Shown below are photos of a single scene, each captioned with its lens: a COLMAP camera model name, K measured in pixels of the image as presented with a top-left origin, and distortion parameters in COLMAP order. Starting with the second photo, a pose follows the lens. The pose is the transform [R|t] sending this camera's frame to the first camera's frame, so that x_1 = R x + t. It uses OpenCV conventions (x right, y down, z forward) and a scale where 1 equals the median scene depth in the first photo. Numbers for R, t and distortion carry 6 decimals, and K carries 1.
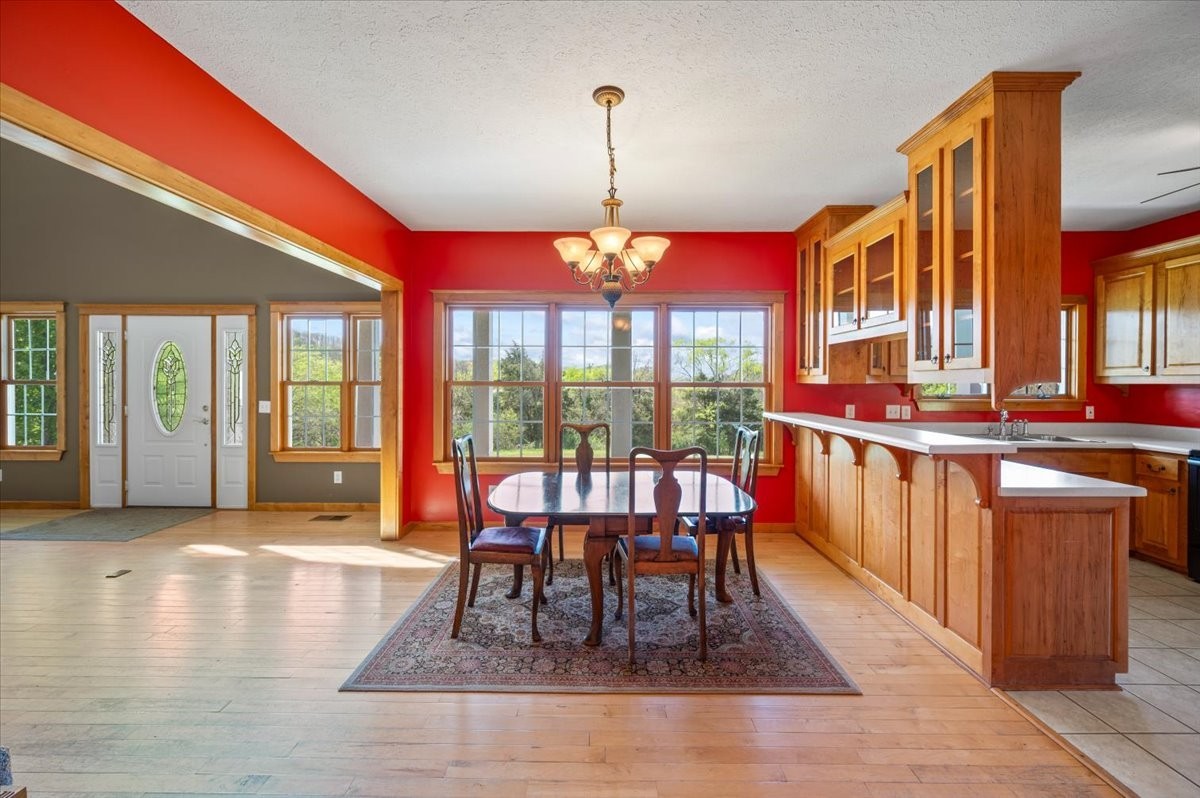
lens RADIAL K [[486.9, 0, 597.6], [0, 486.9, 385.4], [0, 0, 1]] dist [-0.001193, -0.000175]
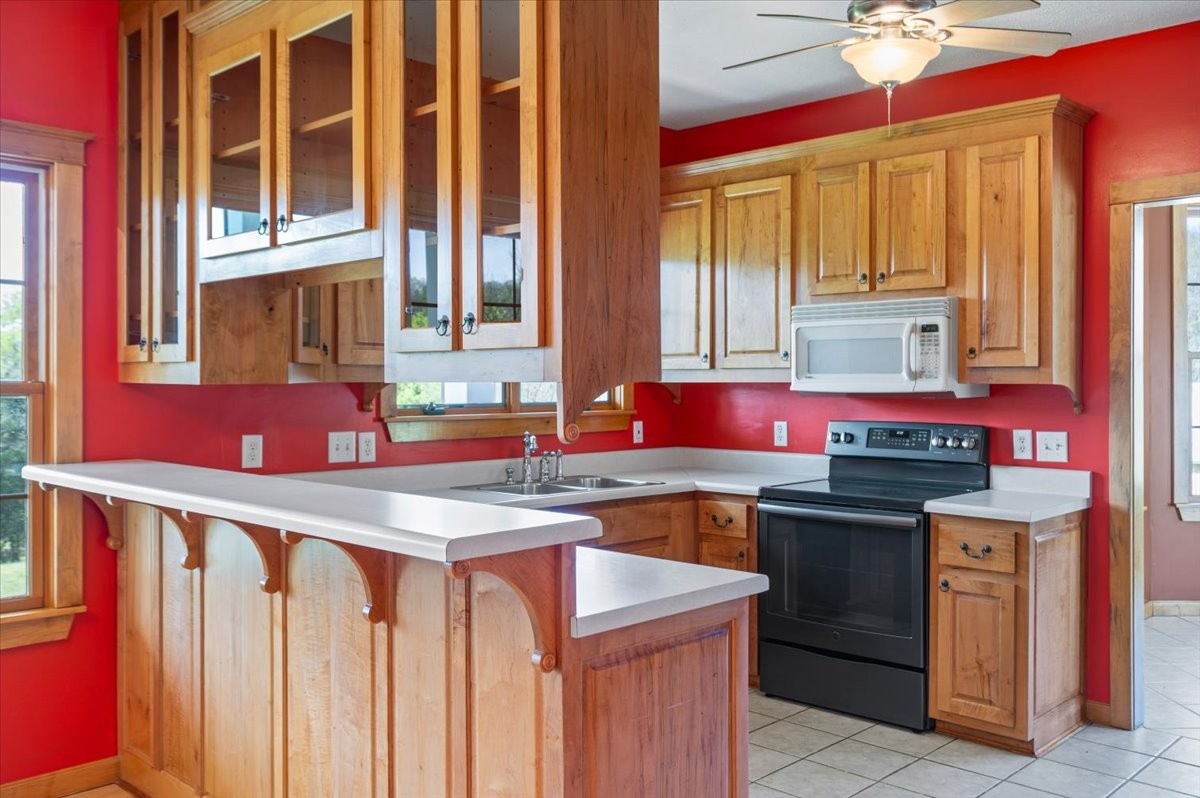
lens RADIAL K [[1035.1, 0, 598.2], [0, 1035.1, 385.9], [0, 0, 1]] dist [-0.006410, -0.004989]
pose [[0.692582, -0.004861, 0.721323, 0.103889], [0.006105, 0.999981, 0.000877, -0.001004], [-0.721314, 0.003796, 0.692598, 0.209608]]
